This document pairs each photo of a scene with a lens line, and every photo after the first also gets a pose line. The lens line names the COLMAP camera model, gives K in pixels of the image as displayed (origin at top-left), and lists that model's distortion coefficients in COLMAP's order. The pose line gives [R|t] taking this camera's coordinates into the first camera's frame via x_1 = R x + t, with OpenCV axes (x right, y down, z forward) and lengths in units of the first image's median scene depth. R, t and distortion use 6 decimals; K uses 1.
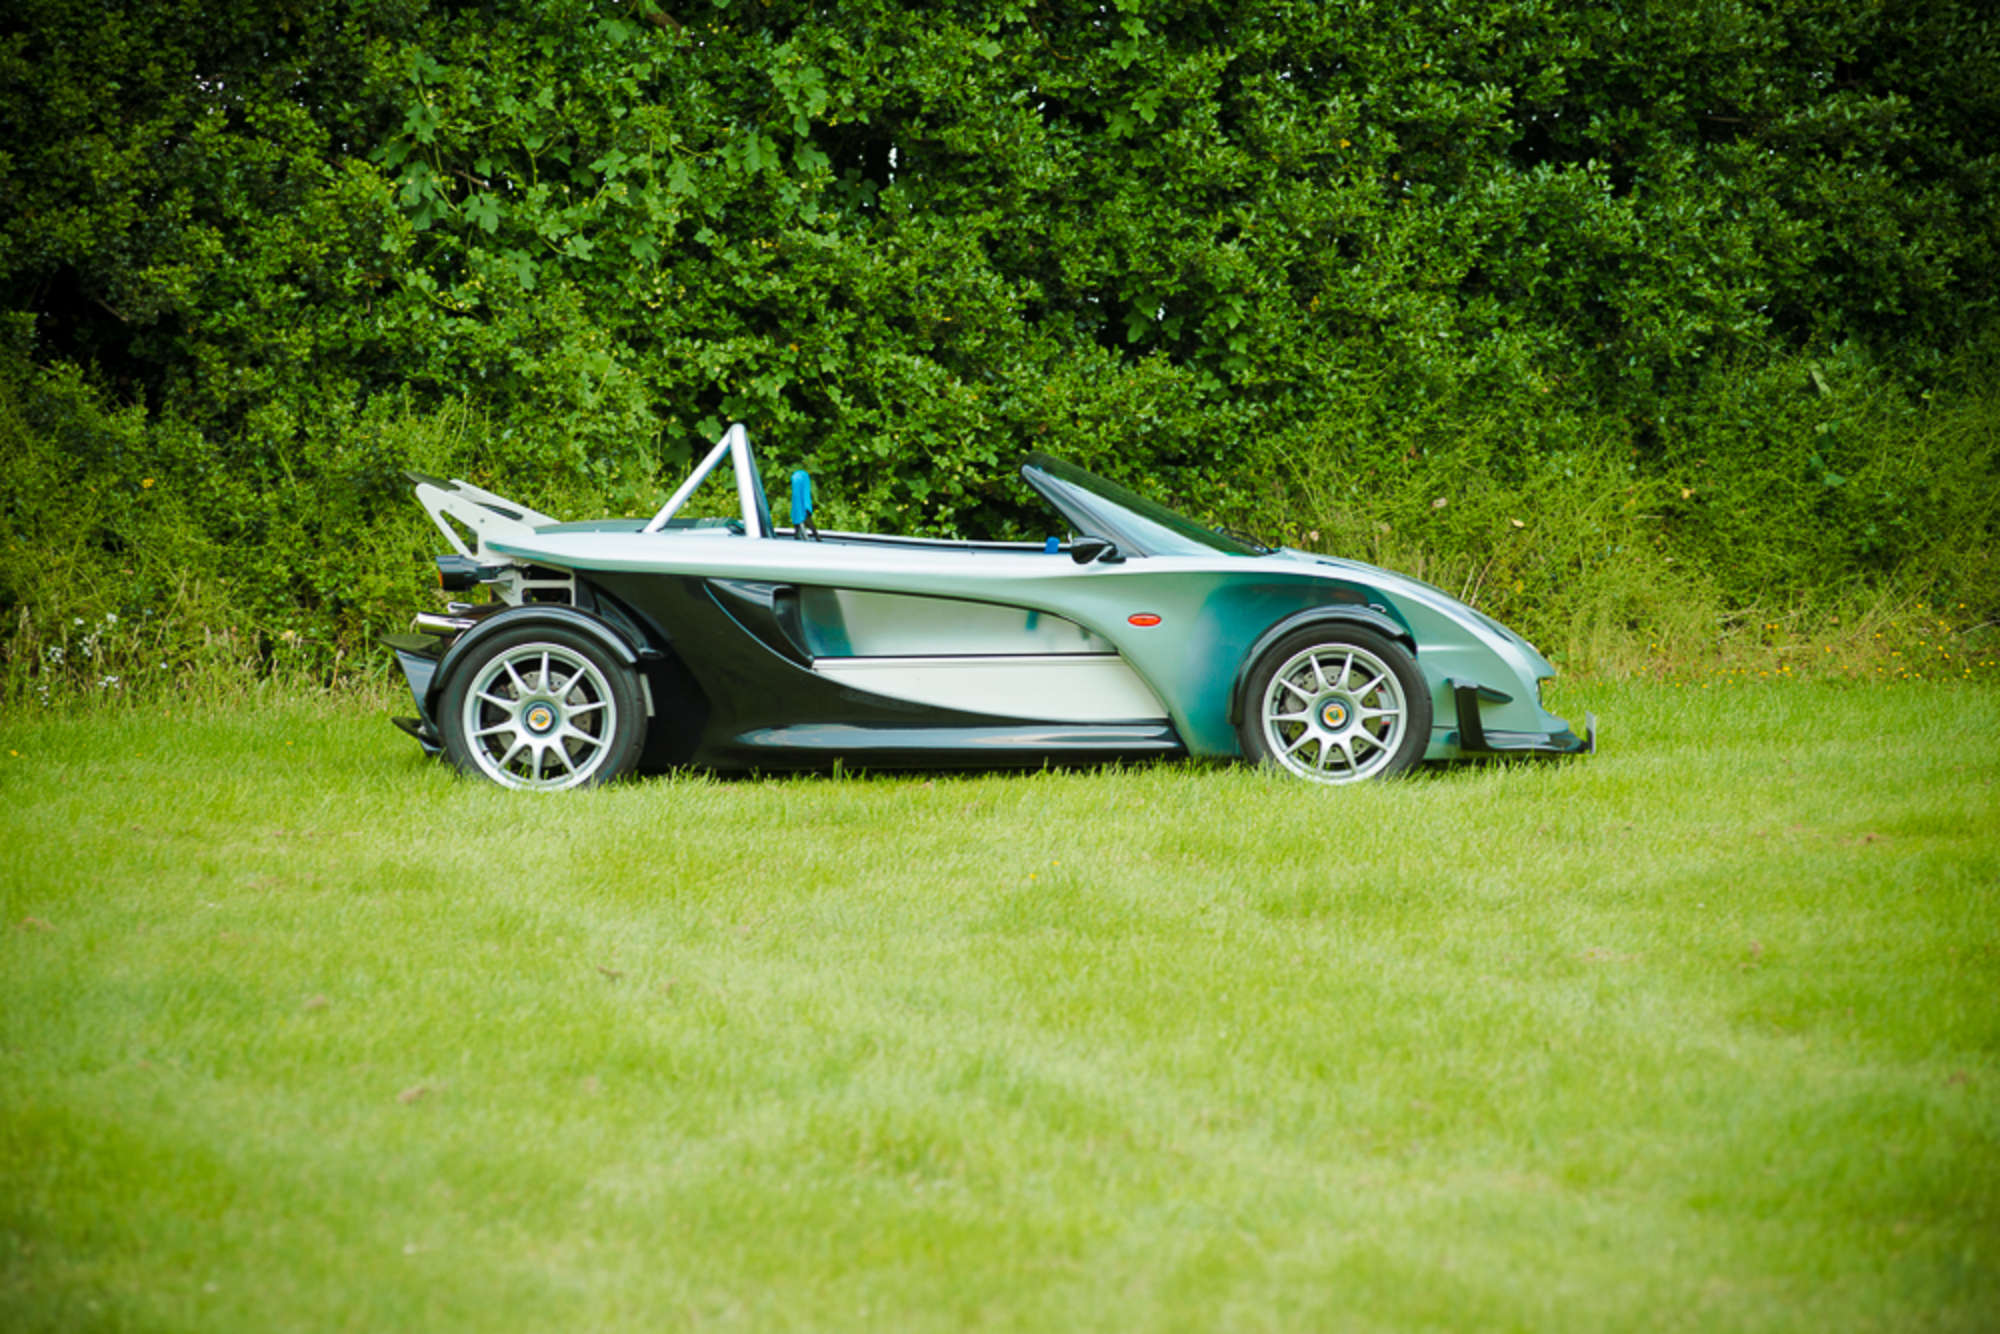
lens RADIAL K [[7903.7, 0, 1000.7], [0, 7903.7, 669.1], [0, 0, 1]] dist [0.702313, 0.000000]
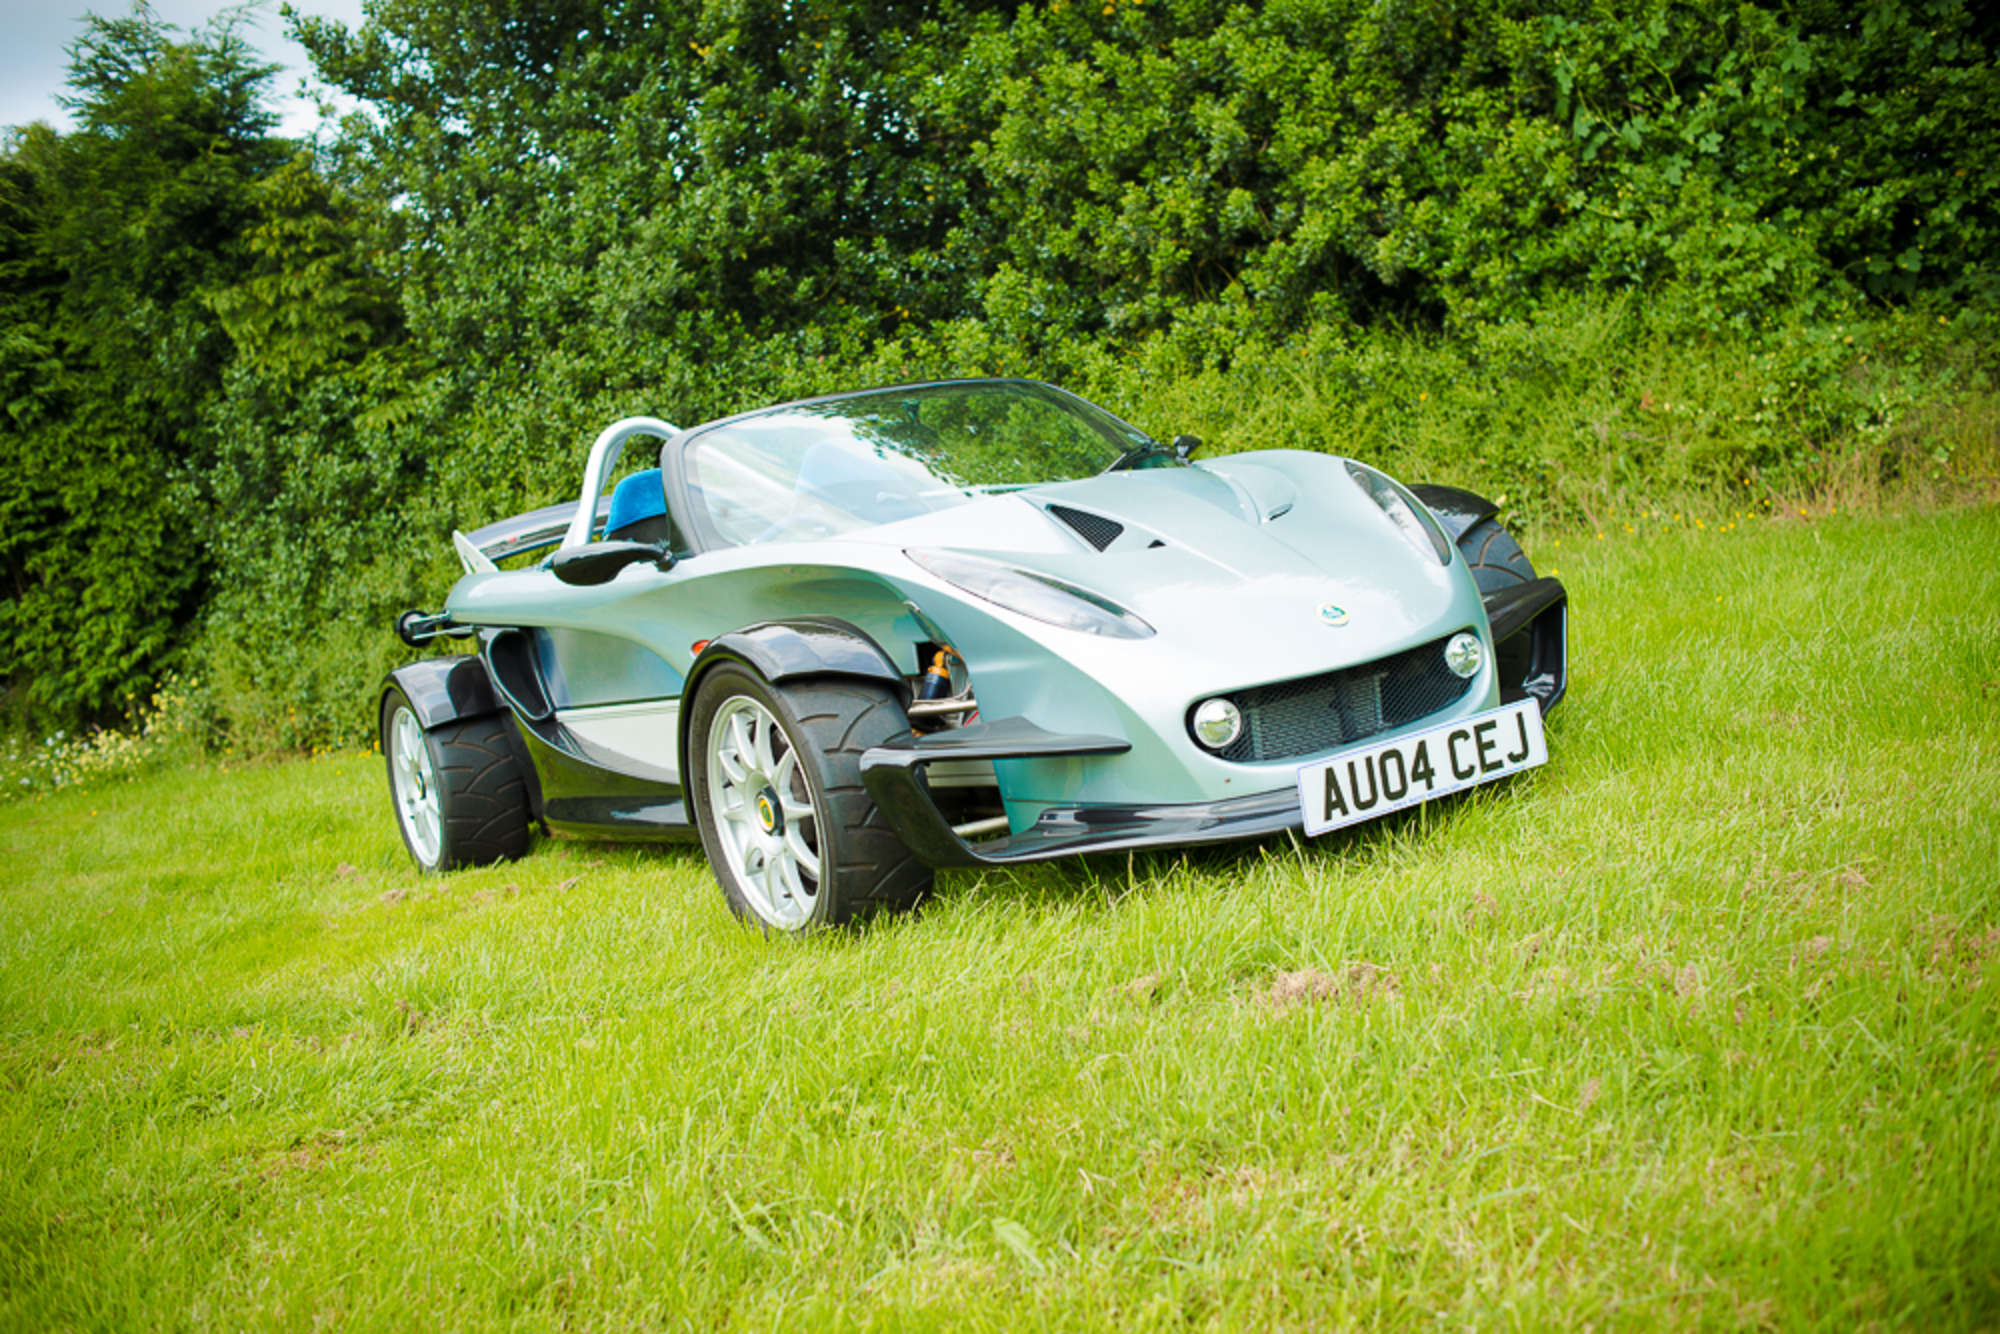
lens RADIAL K [[2006.7, 0, 1003.9], [0, 2006.7, 670.4], [0, 0, 1]] dist [-0.055274, 0.000000]
pose [[0.528476, -0.029653, -0.848430, 0.176924], [0.152101, 0.986526, 0.060262, -0.010878], [0.835211, -0.160894, 0.525866, 0.927780]]
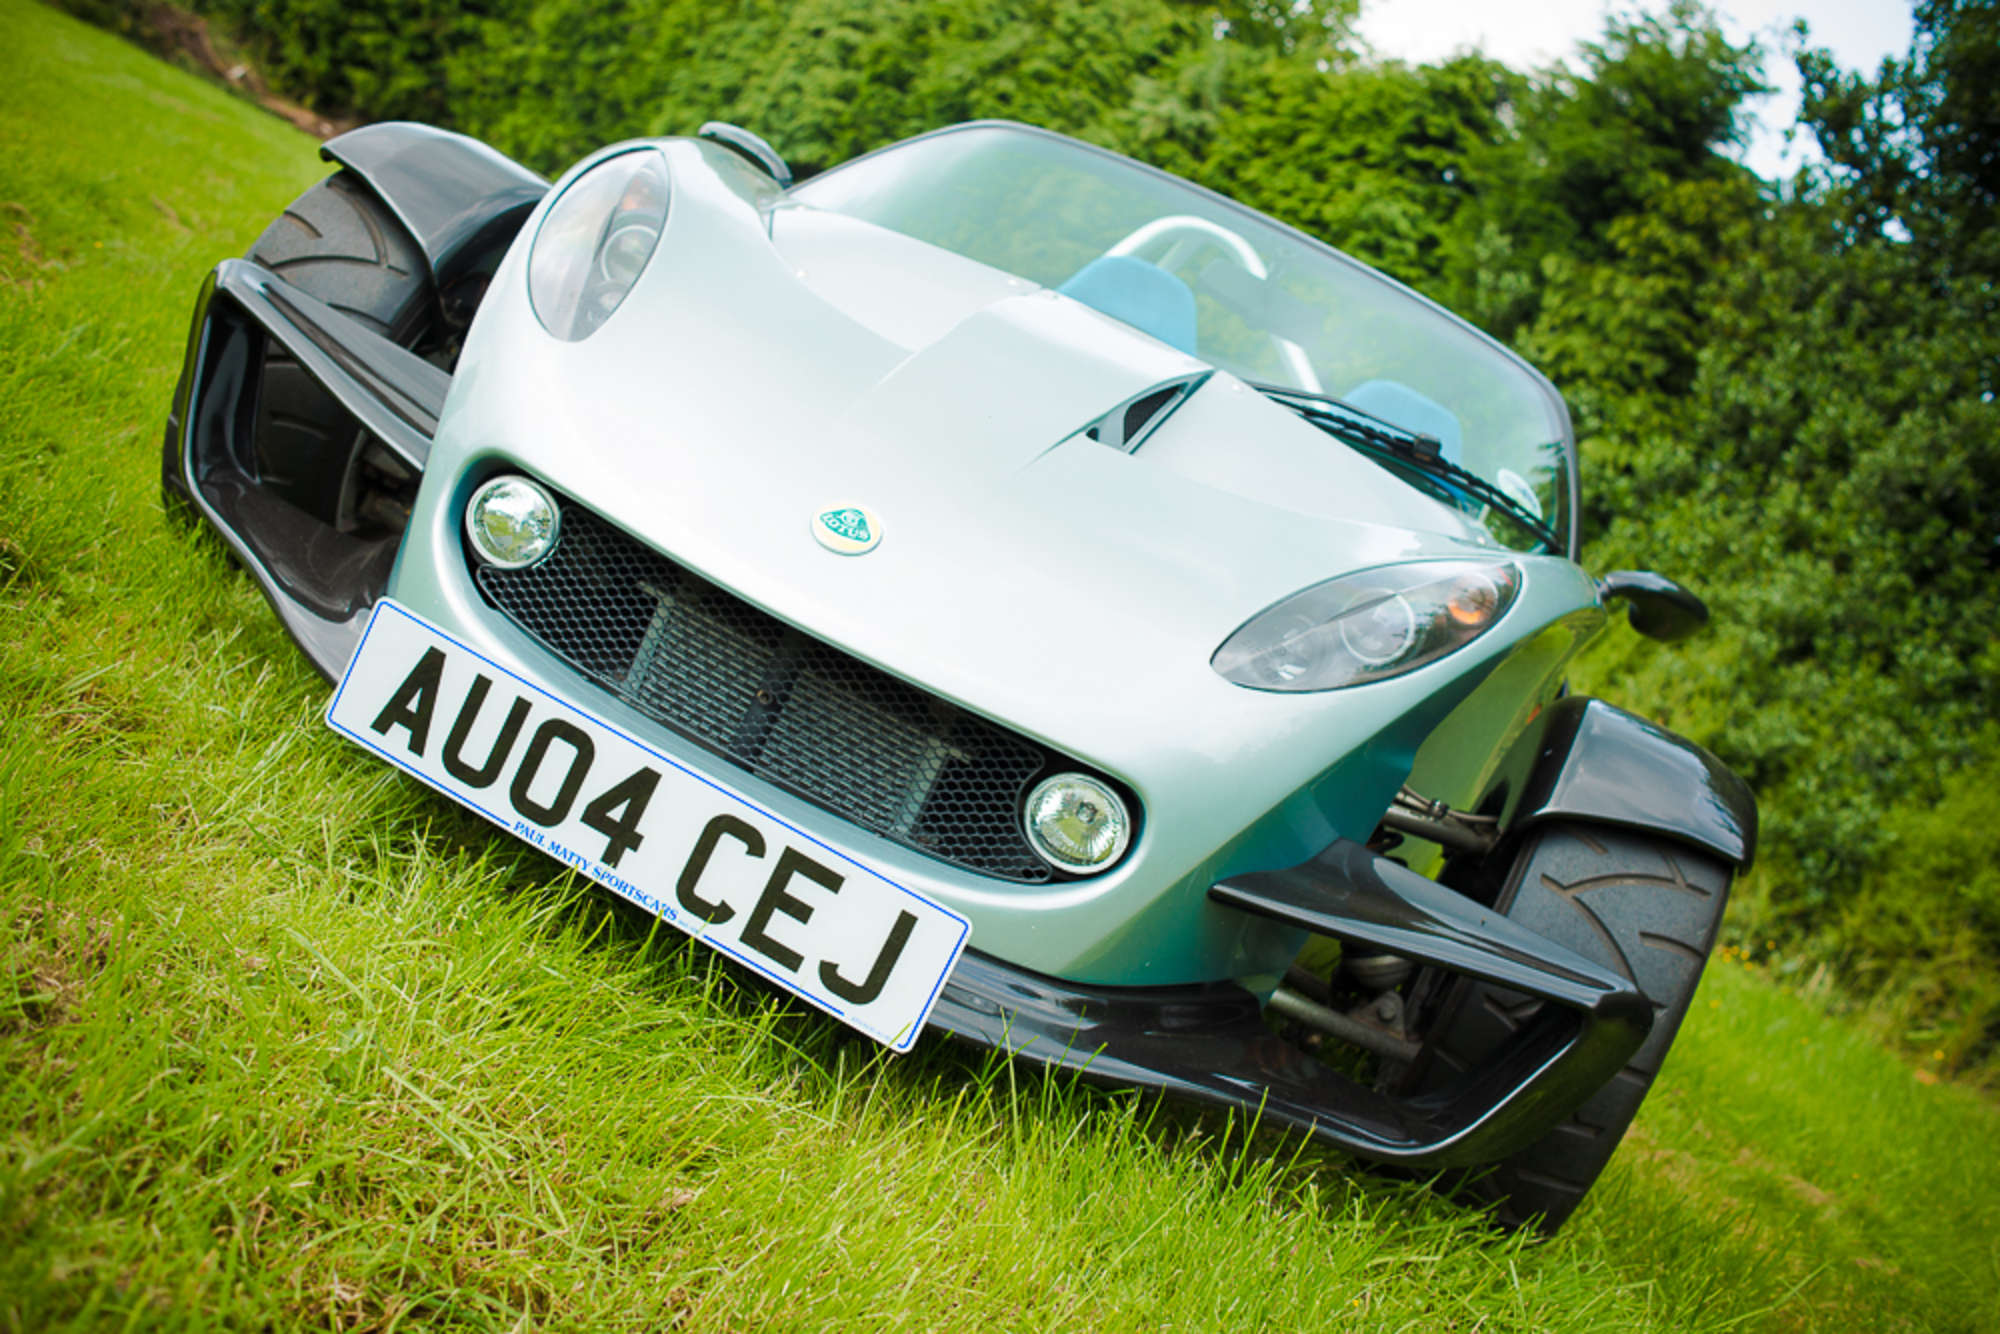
lens RADIAL K [[2006.7, 0, 997.3], [0, 2006.7, 668.9], [0, 0, 1]] dist [-0.055274, 0.000000]
pose [[-0.179643, 0.023671, -0.983447, 0.136989], [-0.477577, 0.871899, 0.108224, -0.008649], [0.860028, 0.489113, -0.145326, 1.040238]]
